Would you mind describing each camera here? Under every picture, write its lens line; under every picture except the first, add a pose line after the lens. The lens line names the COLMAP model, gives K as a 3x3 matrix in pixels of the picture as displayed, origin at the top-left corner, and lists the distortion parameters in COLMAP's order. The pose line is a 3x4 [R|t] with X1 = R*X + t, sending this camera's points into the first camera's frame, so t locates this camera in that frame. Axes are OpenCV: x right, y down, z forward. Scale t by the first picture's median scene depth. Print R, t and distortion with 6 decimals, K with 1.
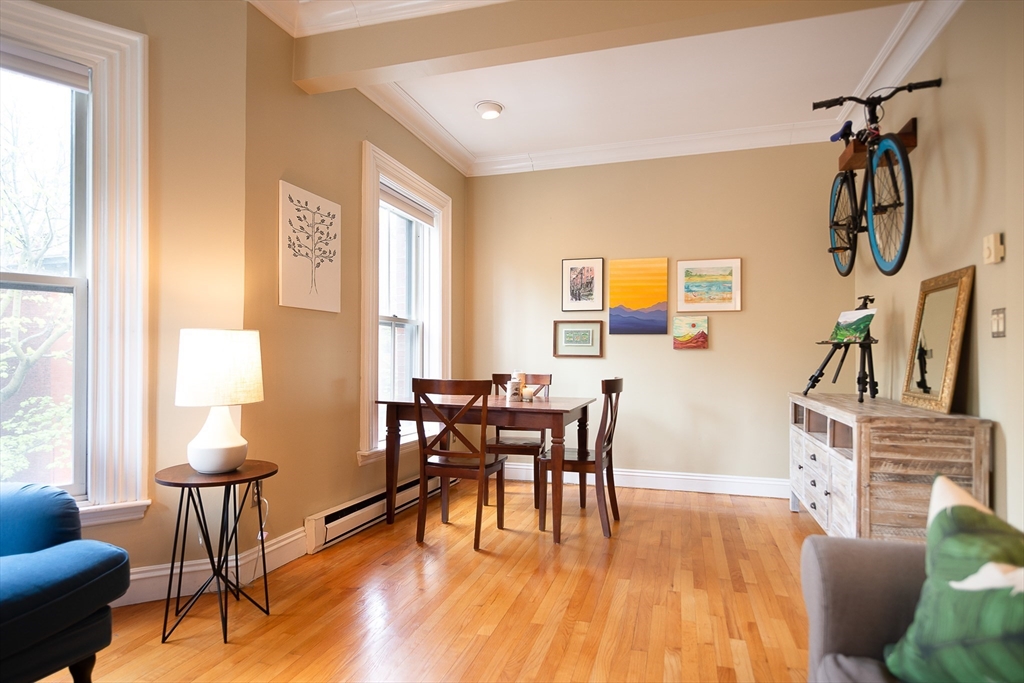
lens RADIAL K [[536.6, 0, 509.6], [0, 536.6, 353.8], [0, 0, 1]] dist [0.002911, 0.000945]
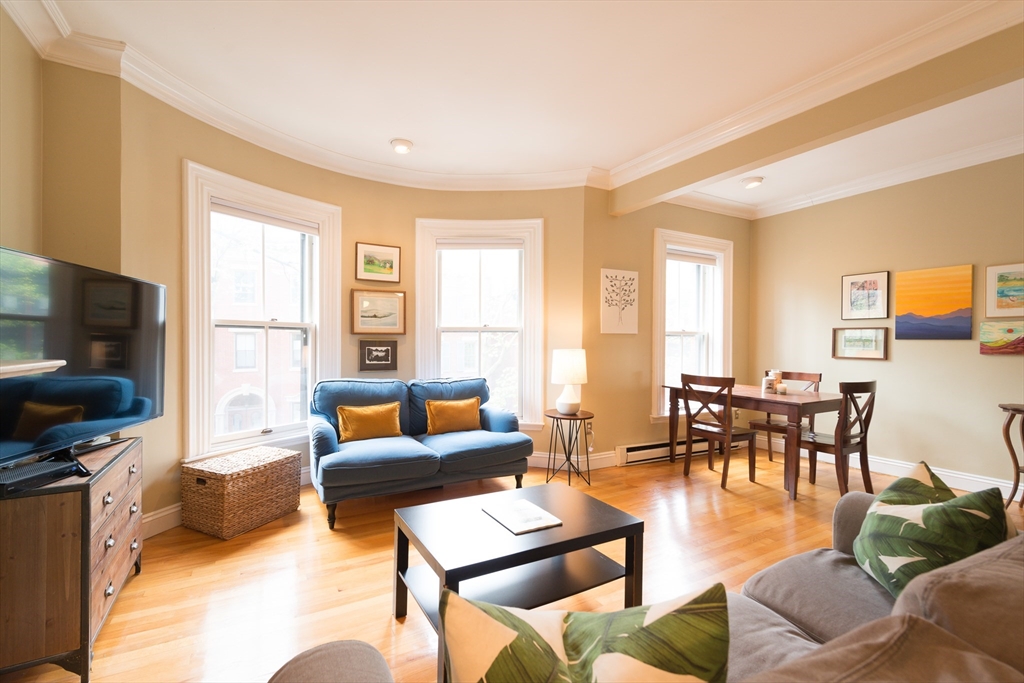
lens RADIAL K [[452.8, 0, 506.1], [0, 452.8, 353.6], [0, 0, 1]] dist [-0.002075, 0.007265]
pose [[0.744847, 0.022968, -0.666840, 0.327333], [-0.001591, 0.999466, 0.032648, -0.056287], [0.667233, -0.023257, 0.744486, -0.355546]]
